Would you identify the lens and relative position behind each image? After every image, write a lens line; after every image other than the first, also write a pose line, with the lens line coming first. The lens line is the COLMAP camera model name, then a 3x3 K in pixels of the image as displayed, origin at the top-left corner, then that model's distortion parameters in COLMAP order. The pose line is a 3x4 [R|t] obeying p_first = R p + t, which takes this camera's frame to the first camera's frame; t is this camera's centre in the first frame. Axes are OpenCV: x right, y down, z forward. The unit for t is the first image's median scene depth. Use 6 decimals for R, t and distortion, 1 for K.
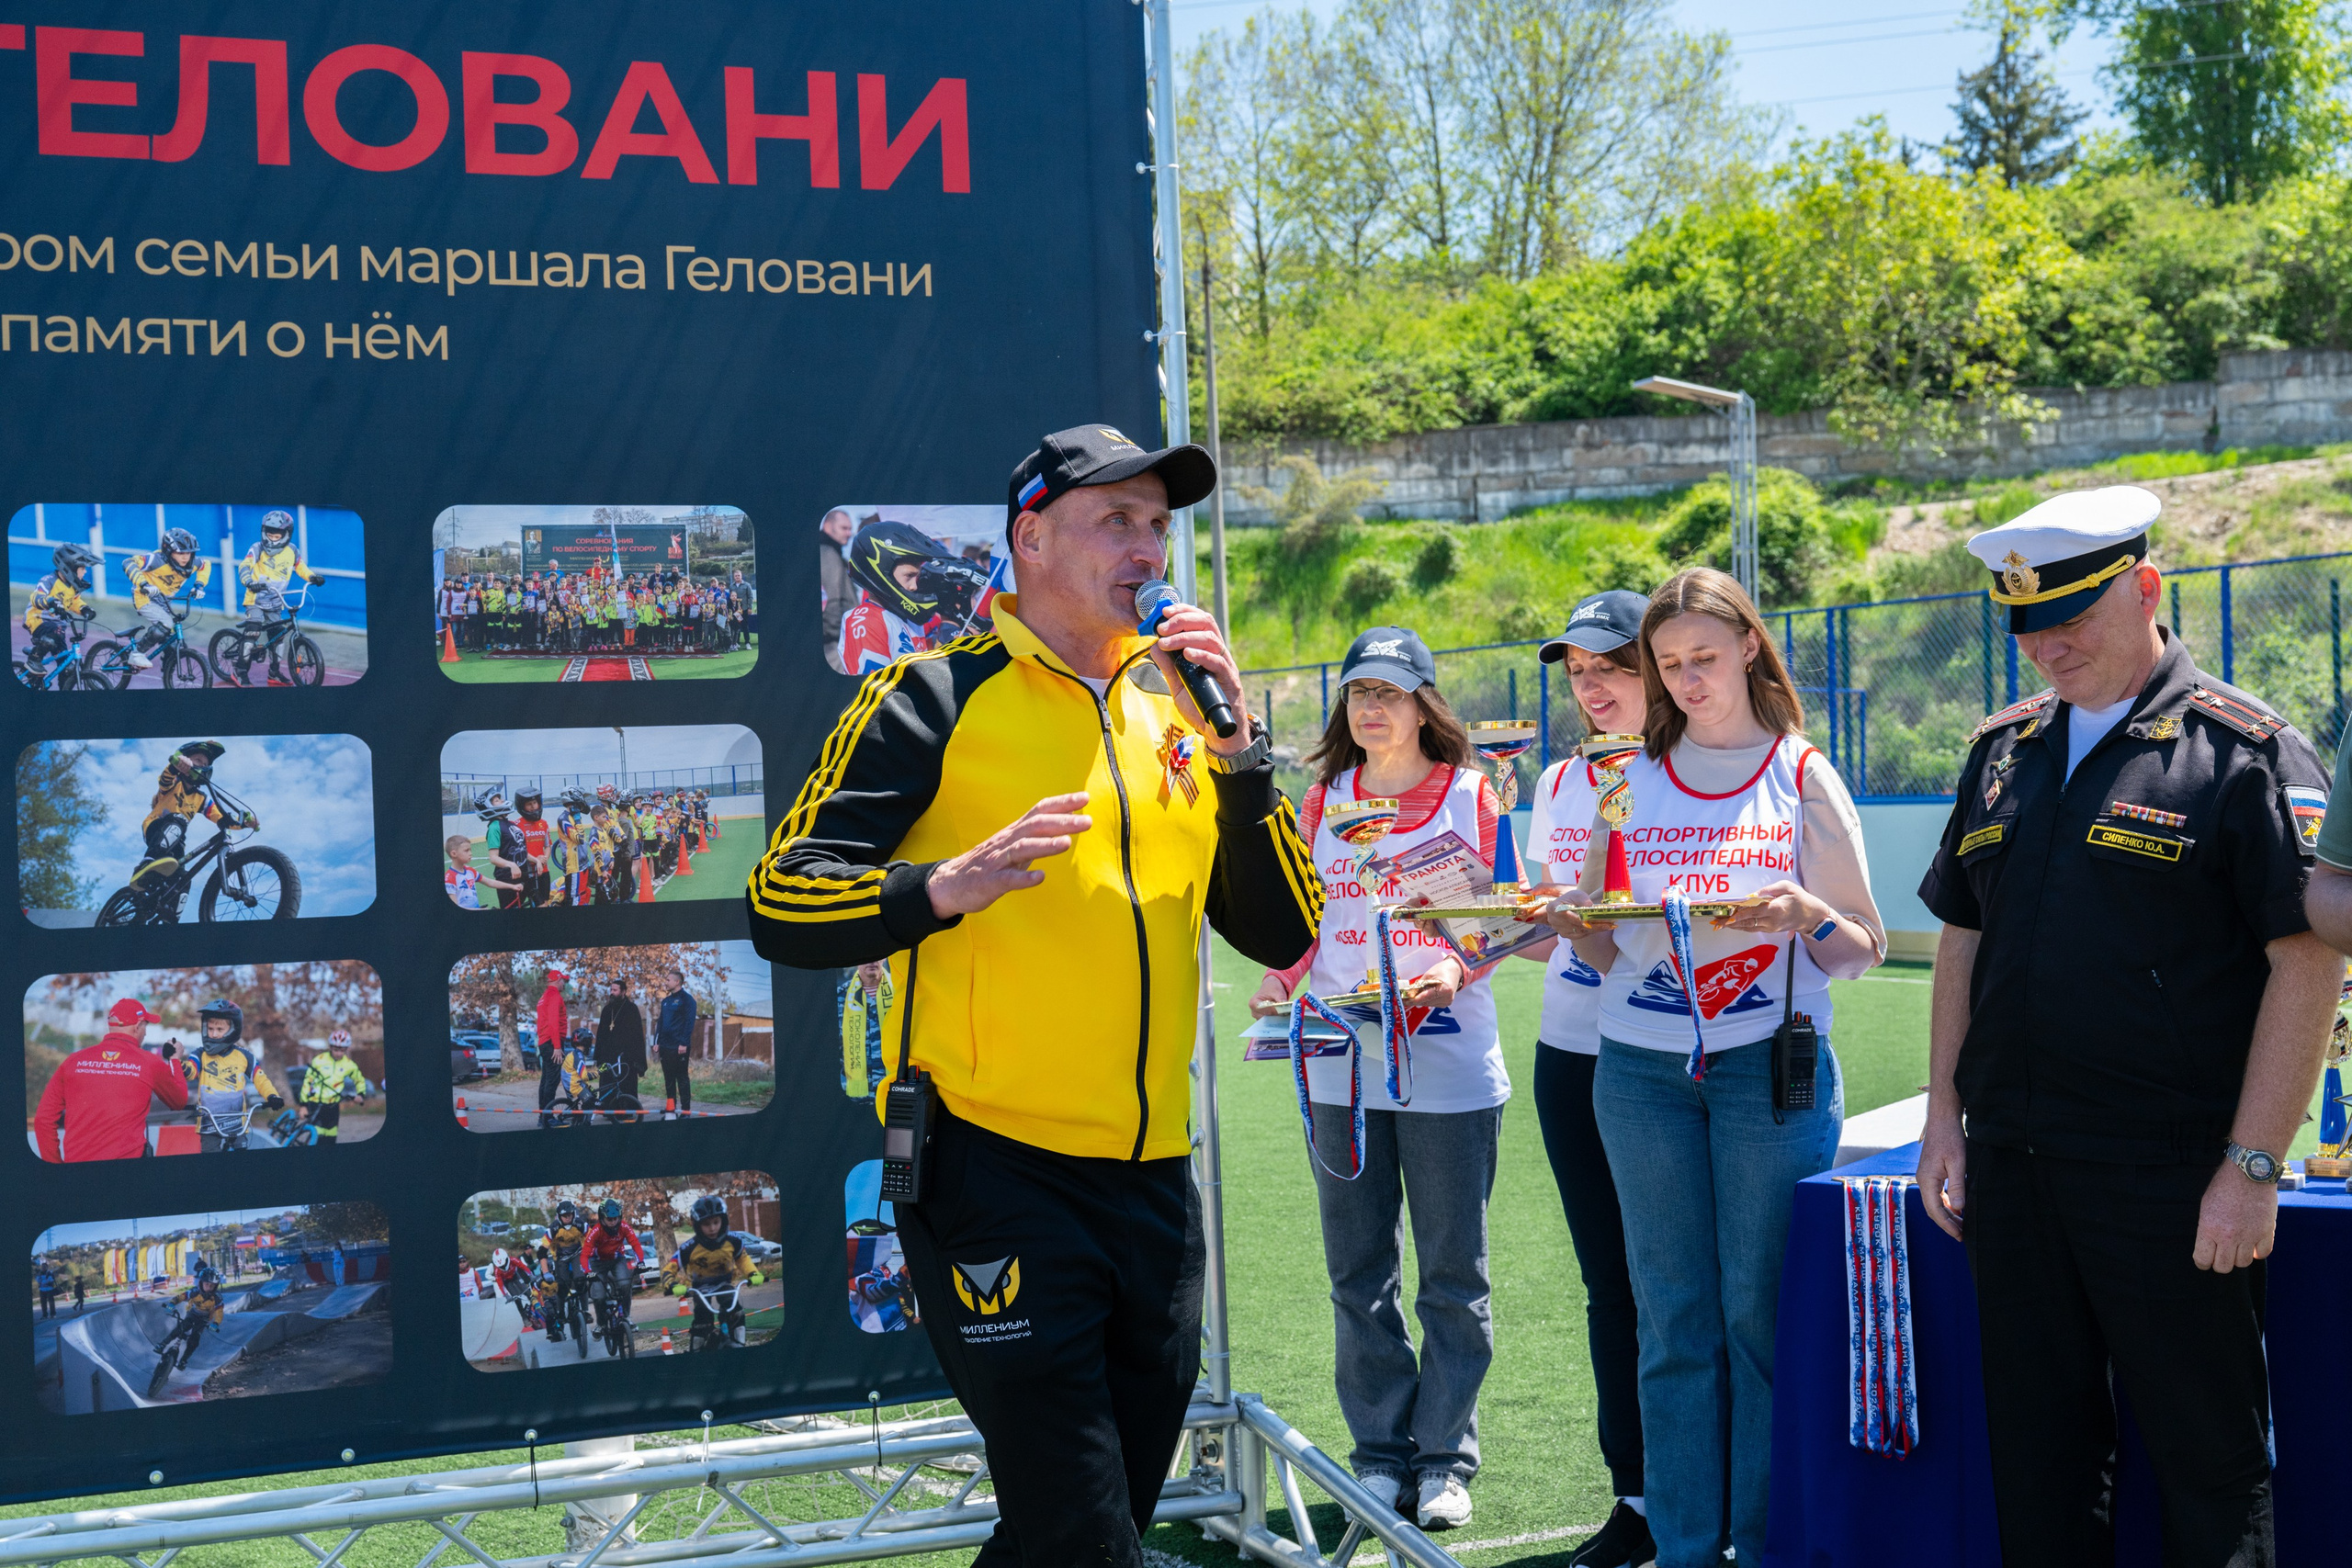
lens RADIAL K [[2969.1, 0, 1177.6], [0, 2969.1, 794.8], [0, 0, 1]] dist [-0.002685, 0.000000]
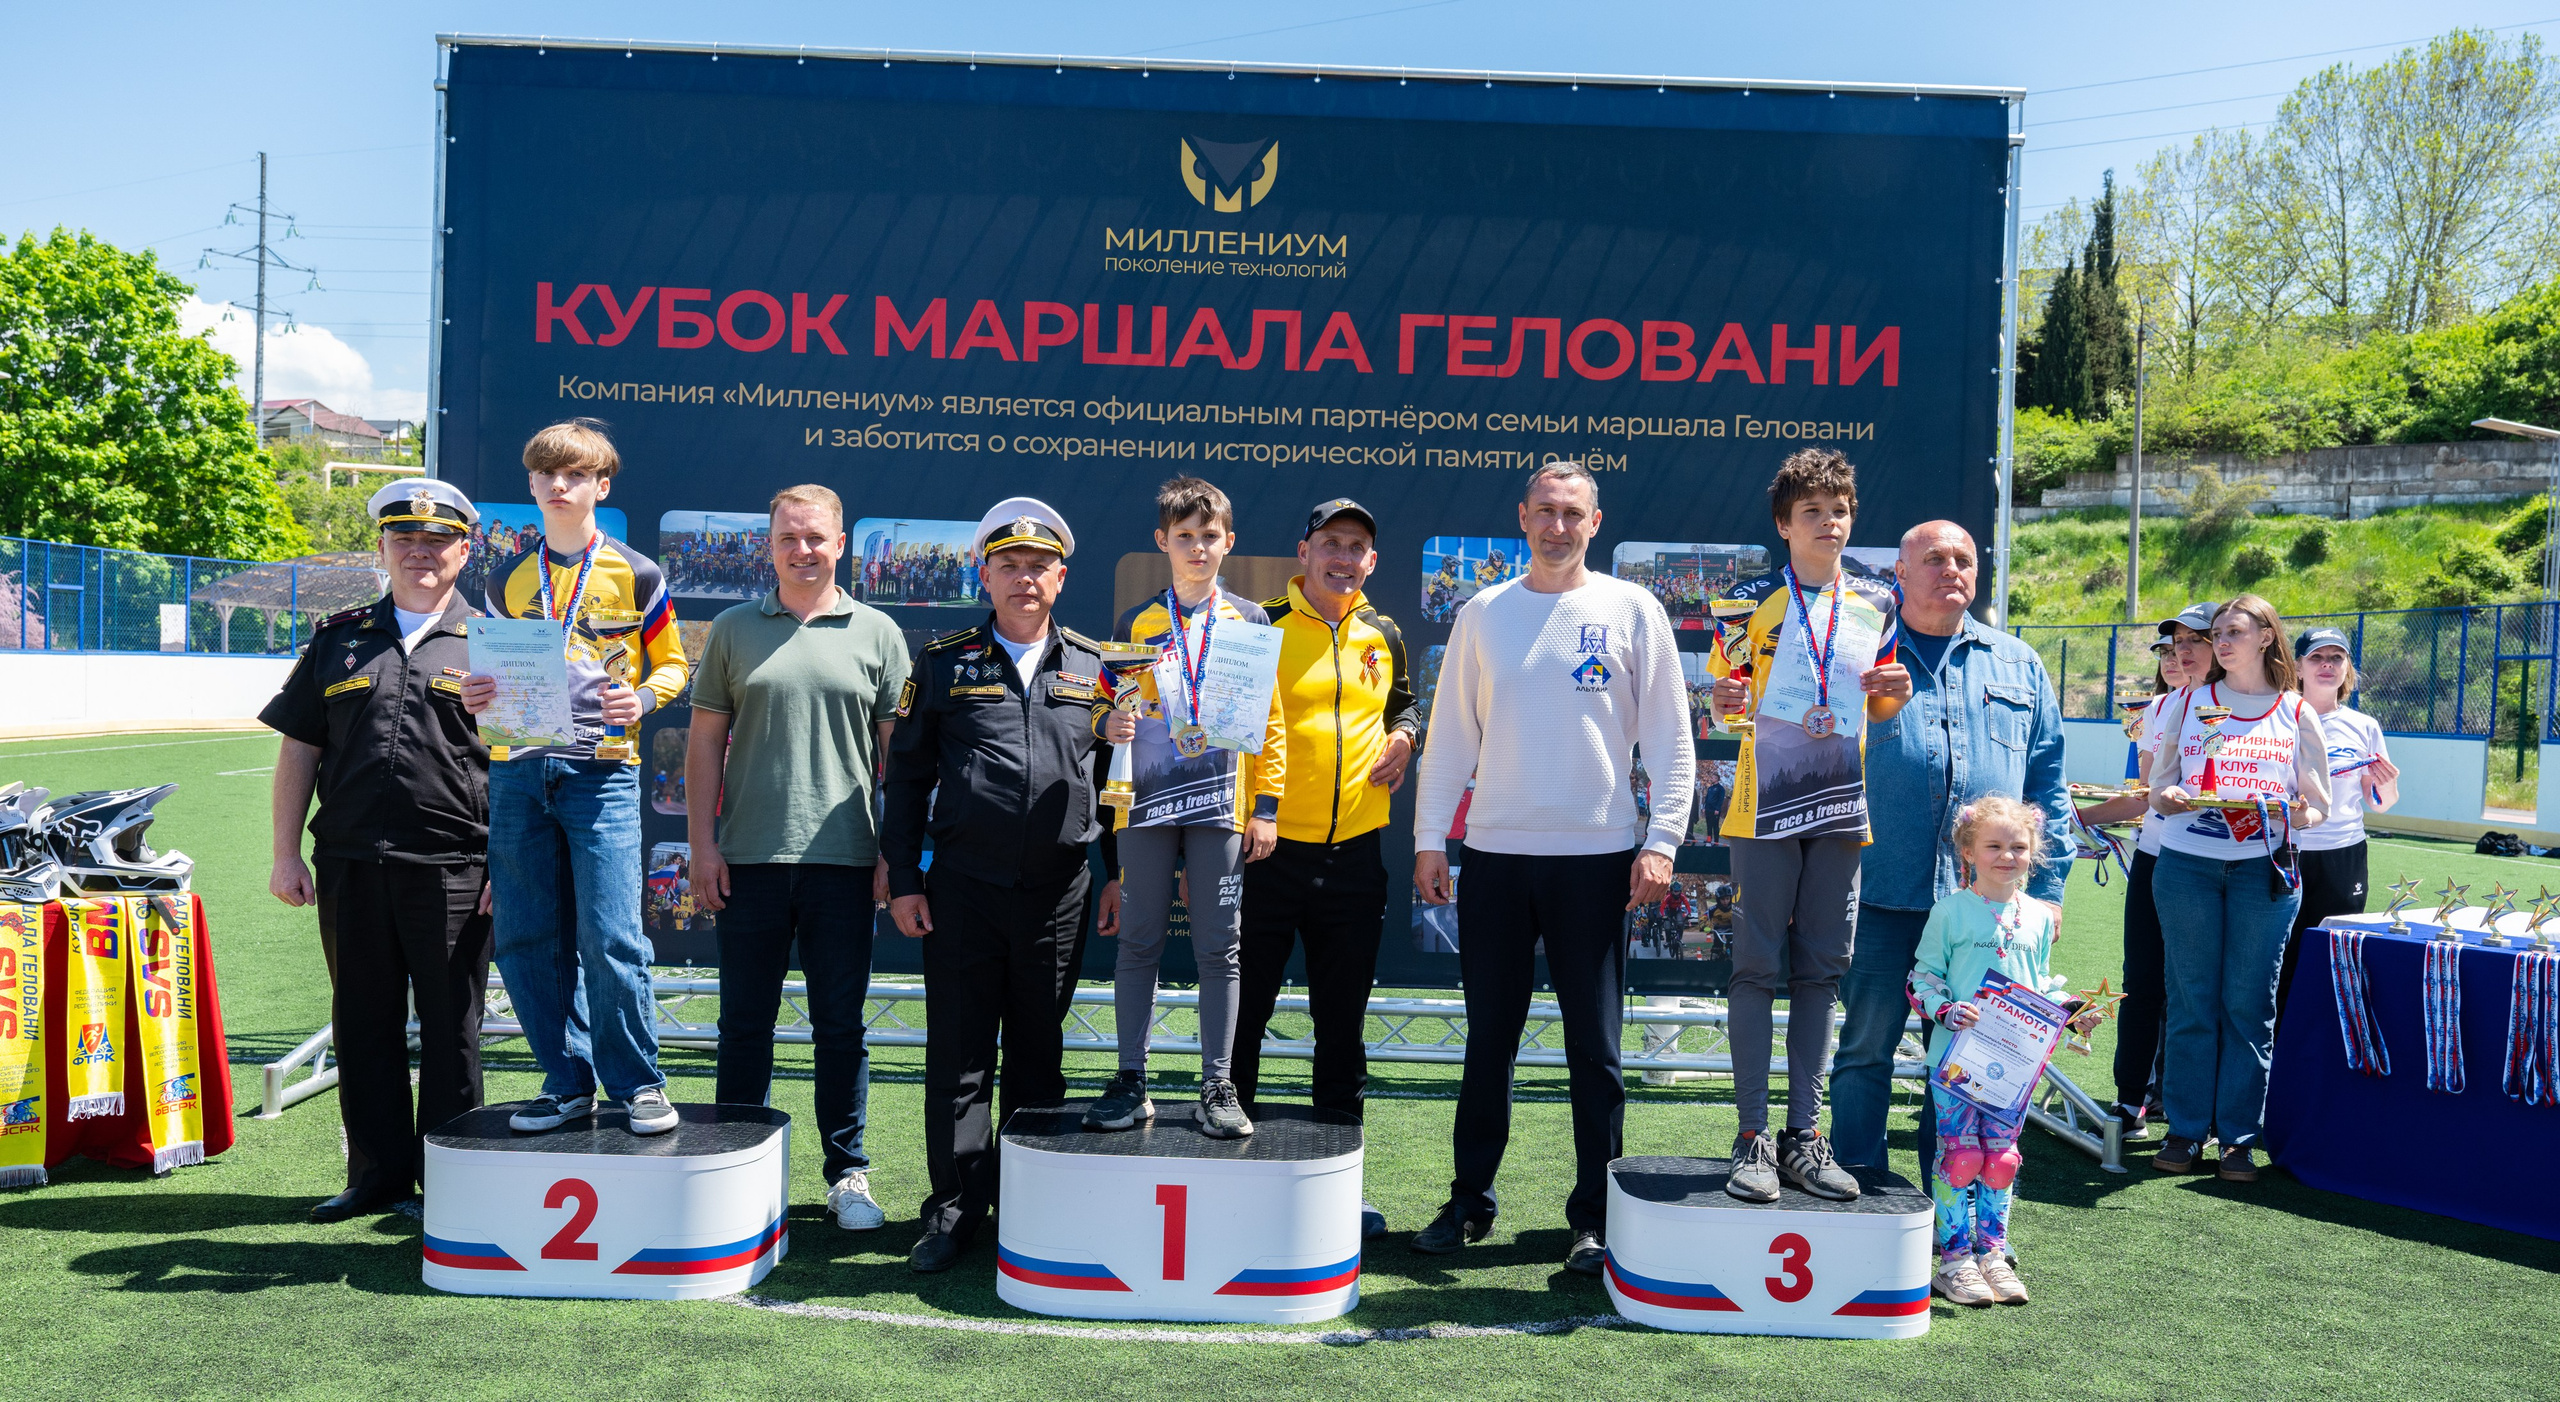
lens RADIAL K [[2042.3, 0, 1286.9], [0, 2042.3, 757.9], [0, 0, 1]] dist [0.001704, -0.012764]
pose [[0.926255, 0.073768, -0.369608, 0.074851], [-0.060047, 0.997016, 0.048510, -0.001834], [0.372084, -0.022739, 0.927921, -0.406131]]
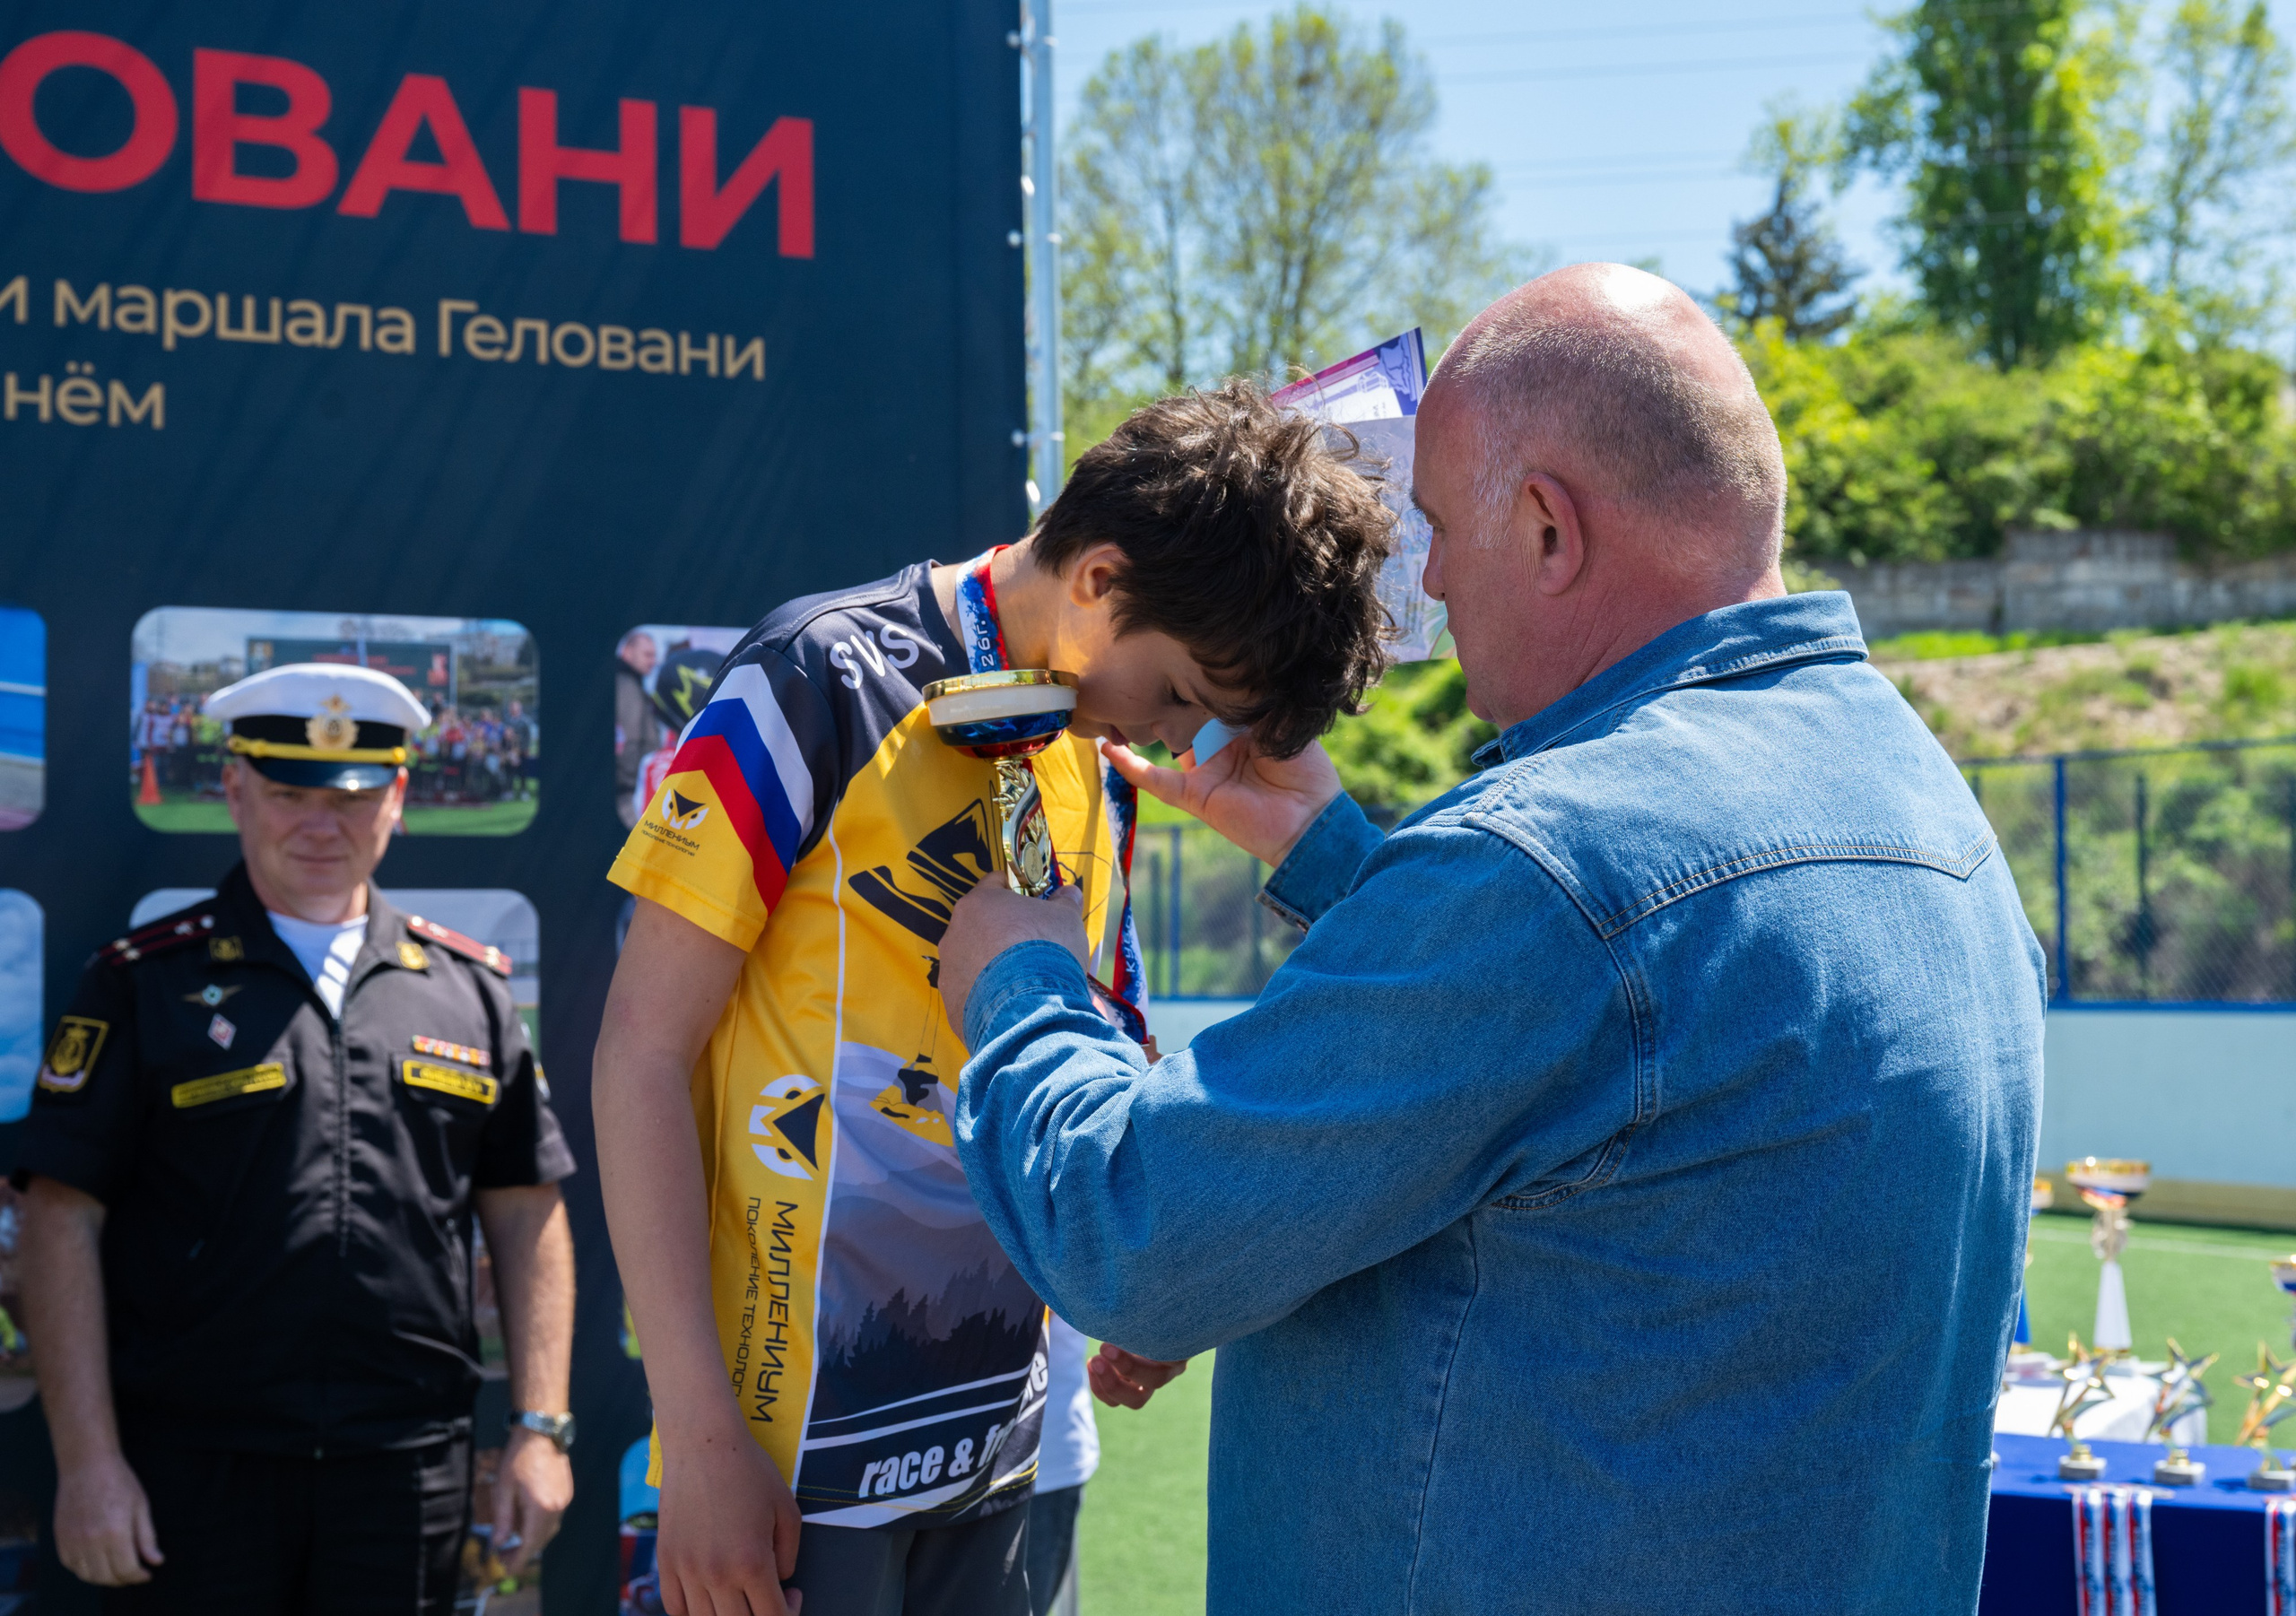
lens RADIAL K [[3273.4, 0, 1229.6], [0, 3273.4, 805.3], [0, 0, 1]] dist [0.006627, 0.000000]
pose [[0.993316, 0.030973, 0.111194, -0.053061], [-0.025113, 0.998240, -0.053721, -0.004170], [-0.112662, 0.050570, 0.992346, 0.091641]]
